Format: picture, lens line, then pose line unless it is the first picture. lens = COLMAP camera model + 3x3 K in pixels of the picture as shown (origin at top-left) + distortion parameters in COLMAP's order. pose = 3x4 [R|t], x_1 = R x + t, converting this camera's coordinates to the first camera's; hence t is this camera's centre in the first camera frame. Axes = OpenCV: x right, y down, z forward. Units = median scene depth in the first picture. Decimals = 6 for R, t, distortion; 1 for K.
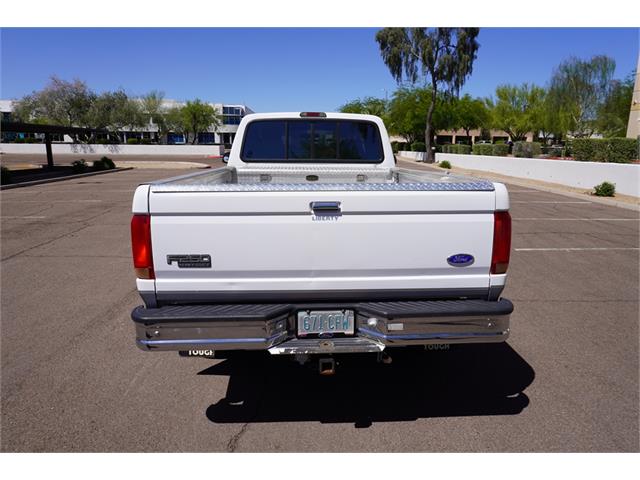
lens RADIAL K [[433.2, 0, 322.9], [0, 433.2, 239.0], [0, 0, 1]] dist [-0.045065, 0.042650]
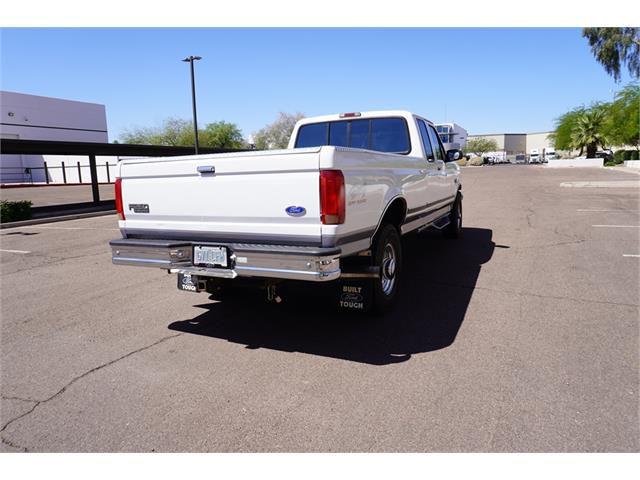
lens RADIAL K [[433.2, 0, 322.9], [0, 433.2, 239.0], [0, 0, 1]] dist [-0.045065, 0.042650]
pose [[0.878468, 0.040858, -0.476051, 0.961681], [-0.063035, 0.997539, -0.030704, 0.159098], [0.473625, 0.056980, 0.878882, -0.031508]]
